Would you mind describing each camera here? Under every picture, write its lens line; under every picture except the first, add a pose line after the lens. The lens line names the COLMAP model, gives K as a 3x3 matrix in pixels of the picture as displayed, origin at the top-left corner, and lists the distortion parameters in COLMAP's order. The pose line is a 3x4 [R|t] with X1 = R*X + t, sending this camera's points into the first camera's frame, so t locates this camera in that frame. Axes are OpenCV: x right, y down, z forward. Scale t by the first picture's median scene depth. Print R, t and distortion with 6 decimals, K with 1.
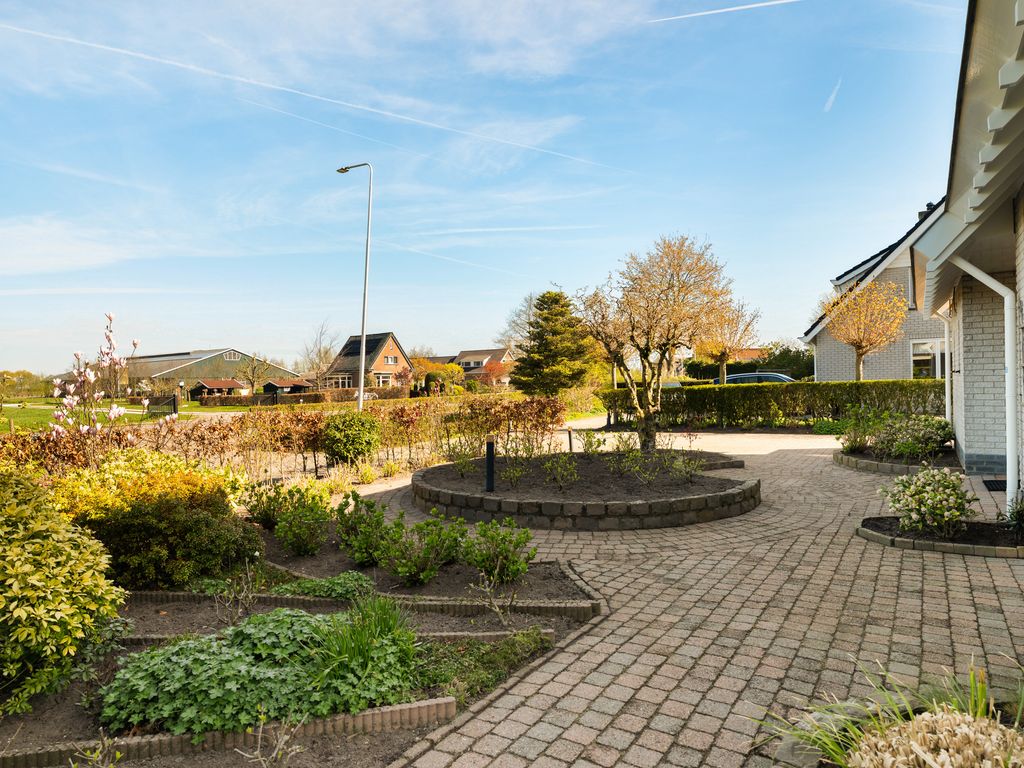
lens RADIAL K [[623.0, 0, 512.0], [0, 623.0, 384.0], [0, 0, 1]] dist [-0.001031, -0.000153]
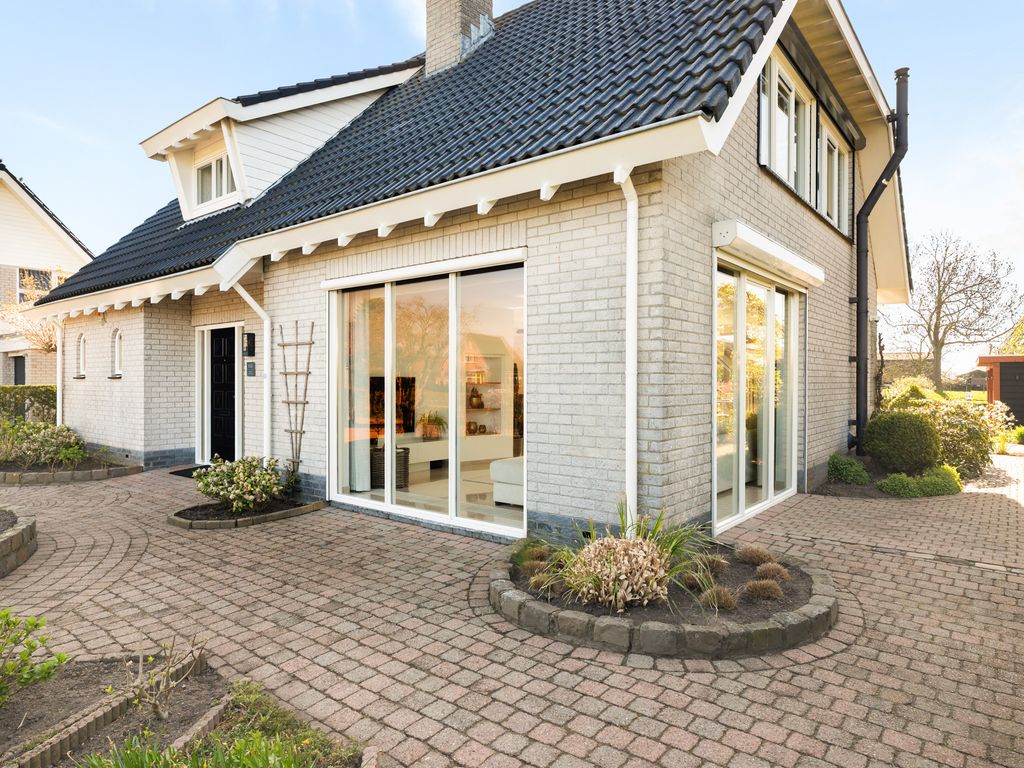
lens RADIAL K [[623.0, 0, 512.0], [0, 623.0, 384.0], [0, 0, 1]] dist [-0.001031, -0.000153]
pose [[0.082692, 0.017010, 0.996430, -0.648951], [-0.000494, 0.999855, -0.017028, 0.020515], [-0.996575, 0.000916, 0.082689, 0.521761]]
